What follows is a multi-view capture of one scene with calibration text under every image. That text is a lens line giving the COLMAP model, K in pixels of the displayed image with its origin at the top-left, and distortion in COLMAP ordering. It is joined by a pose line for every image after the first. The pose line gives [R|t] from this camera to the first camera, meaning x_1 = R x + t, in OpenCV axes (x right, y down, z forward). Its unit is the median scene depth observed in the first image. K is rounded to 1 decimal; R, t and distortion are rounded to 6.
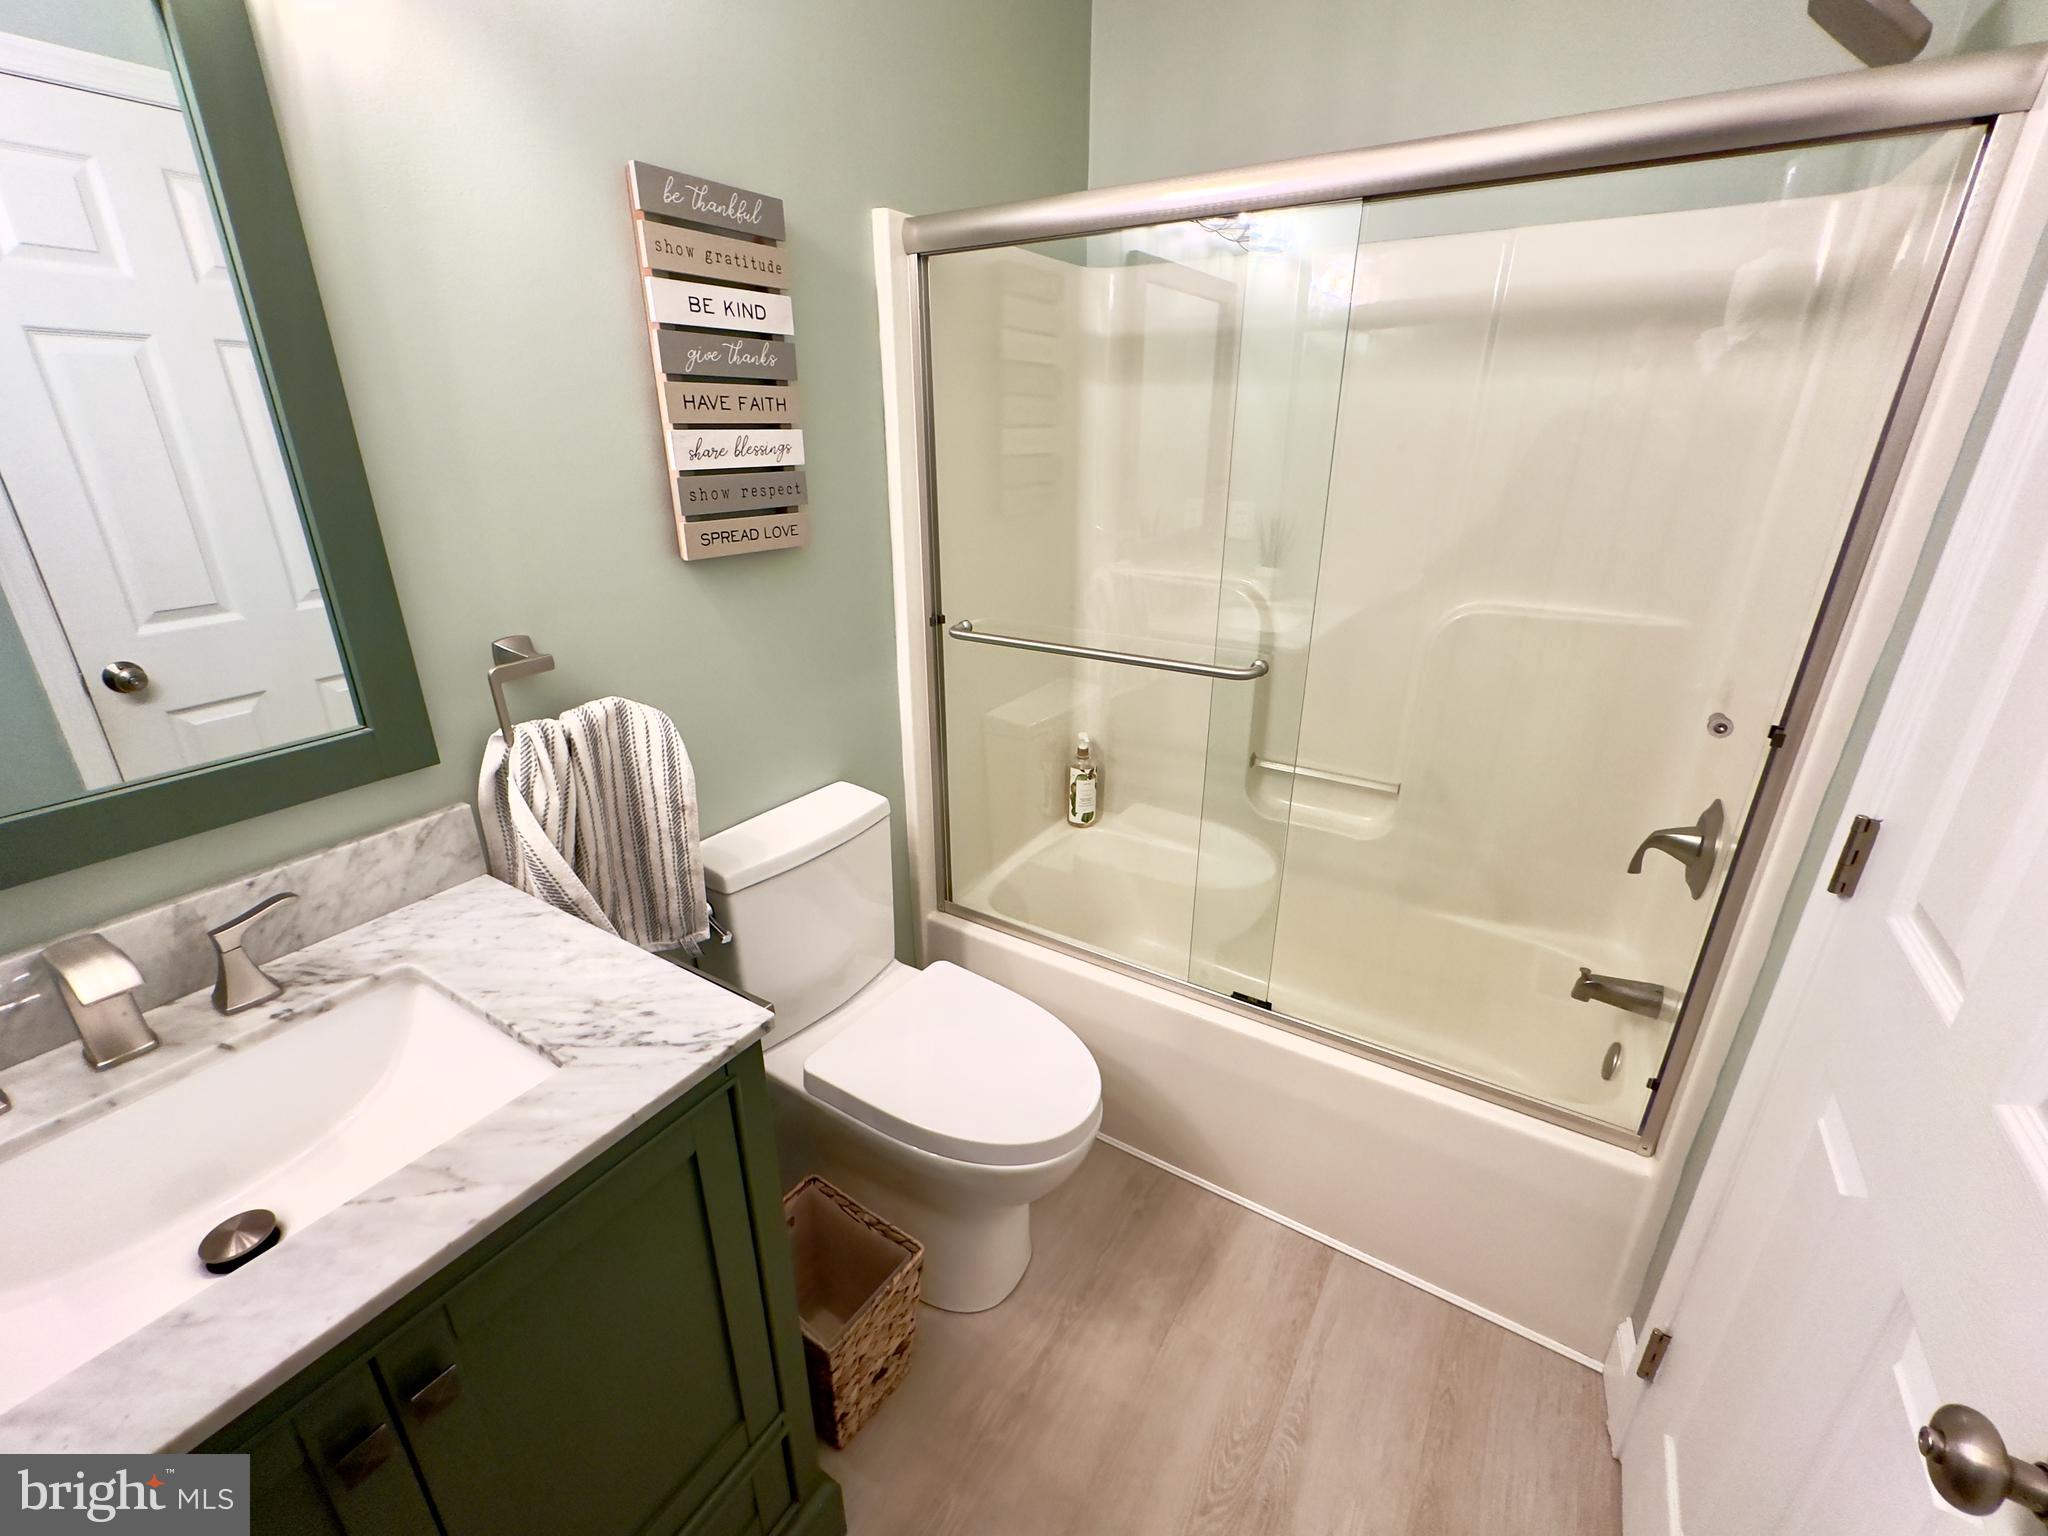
lens RADIAL K [[871.0, 0, 1029.3], [0, 871.0, 770.5], [0, 0, 1]] dist [0.000852, 0.000301]
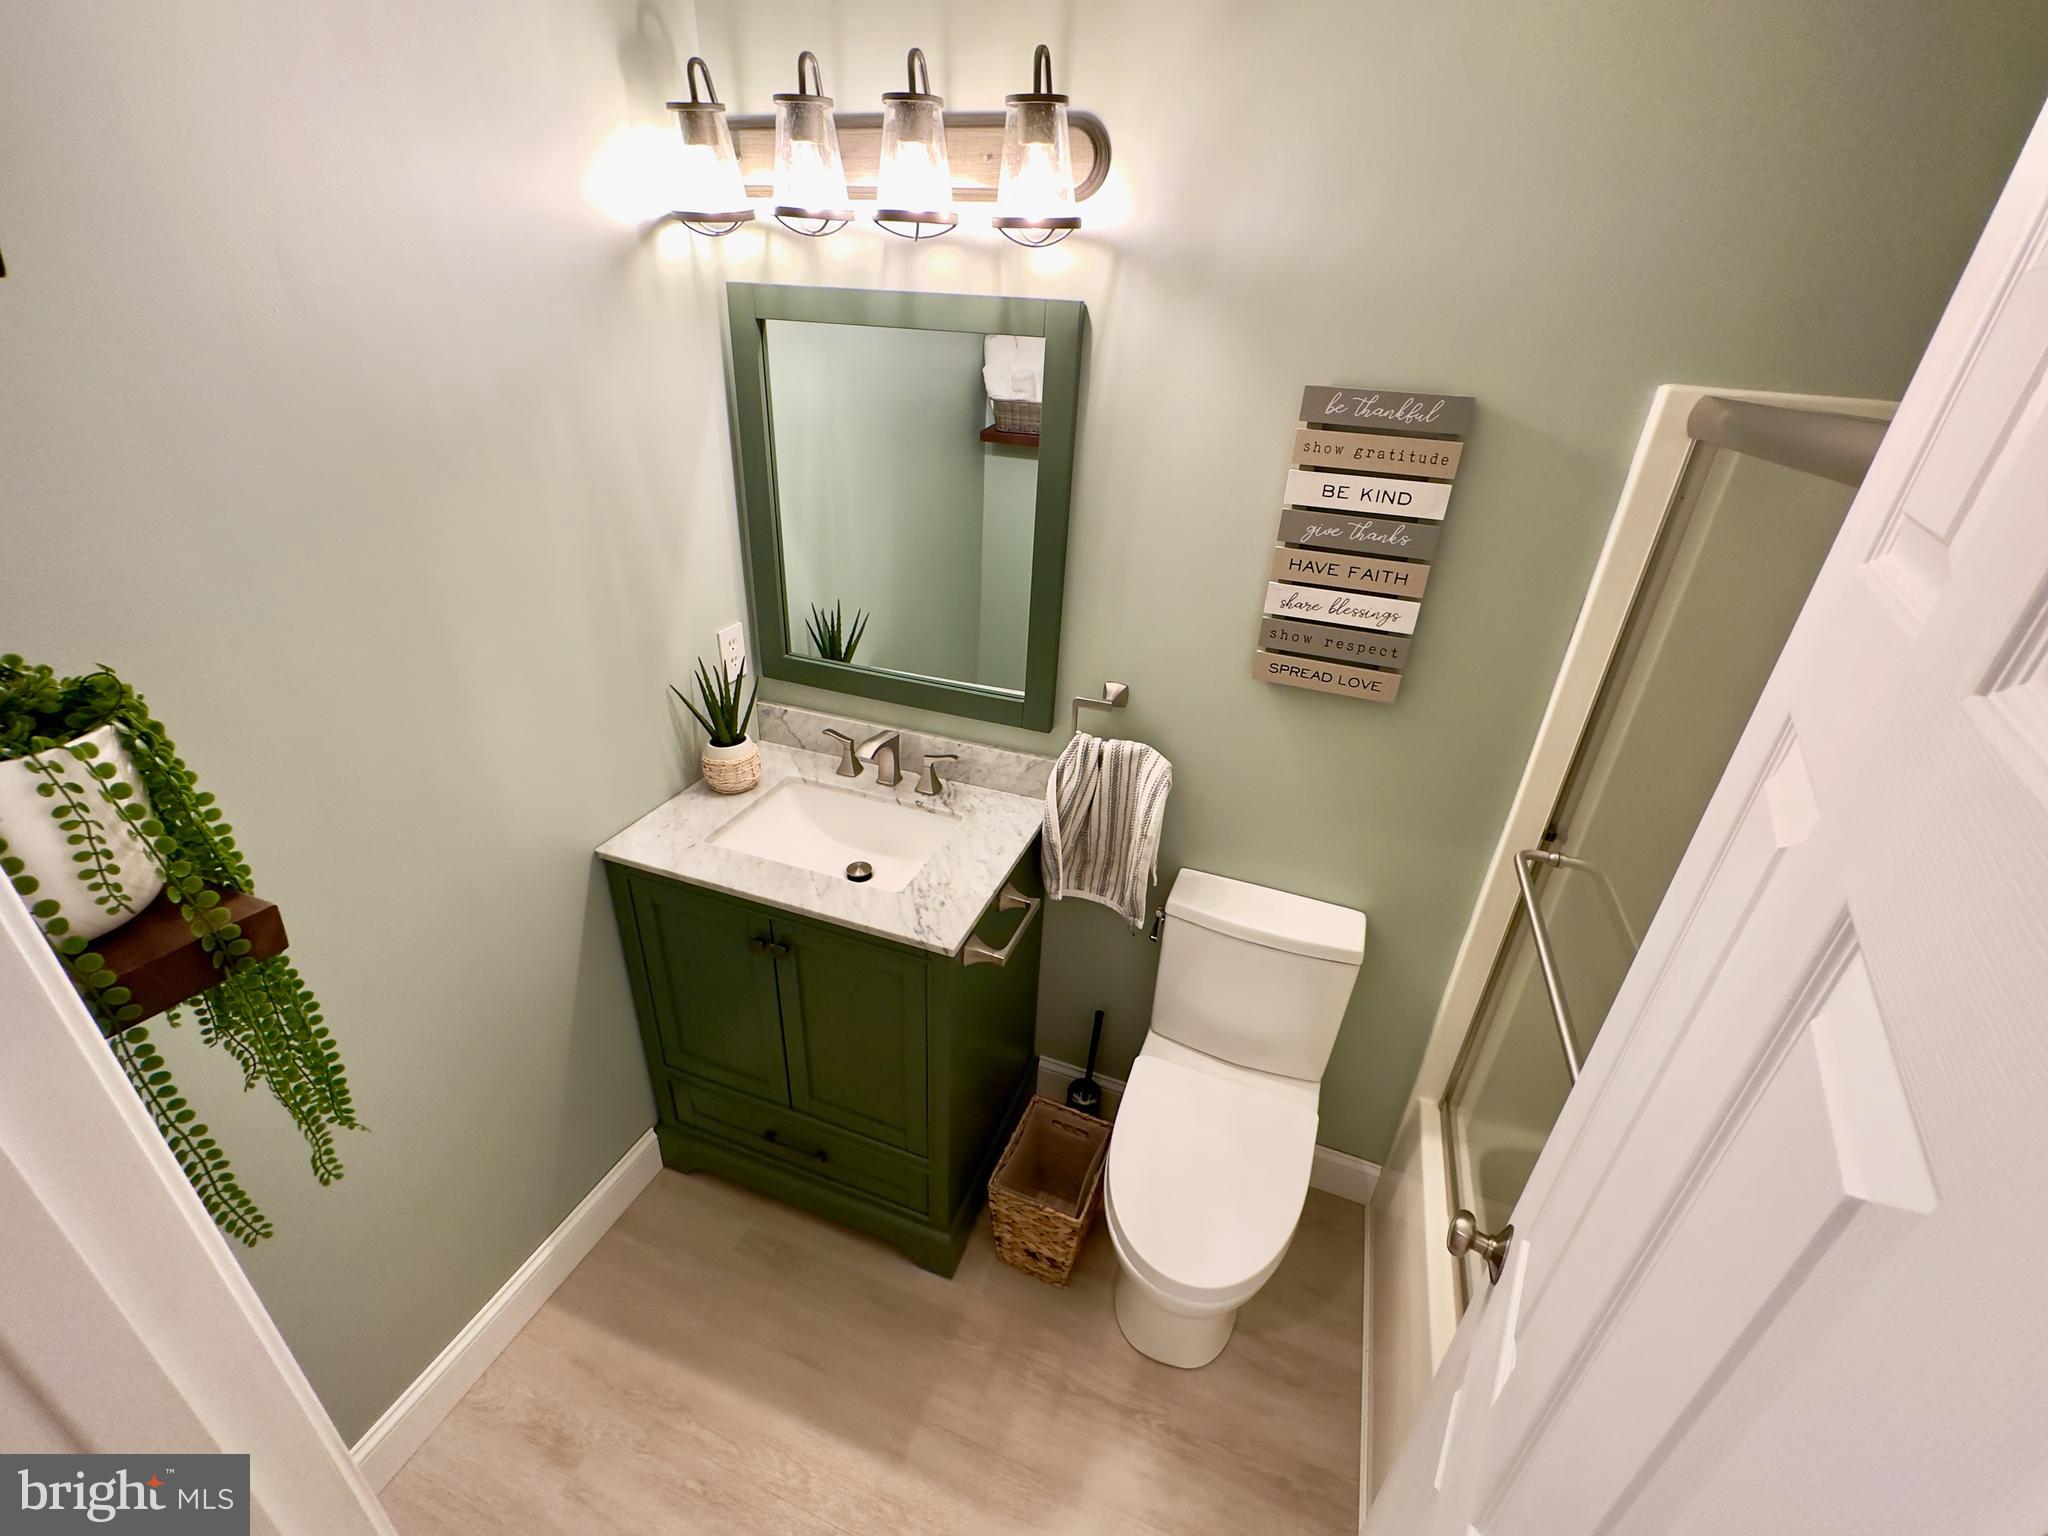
lens RADIAL K [[871.0, 0, 1032.8], [0, 871.0, 774.2], [0, 0, 1]] dist [0.000852, 0.000301]
pose [[0.209427, 0.458211, -0.863819, 0.714669], [-0.410720, 0.842923, 0.347550, -0.447711], [0.887384, 0.282001, 0.364726, 0.314285]]
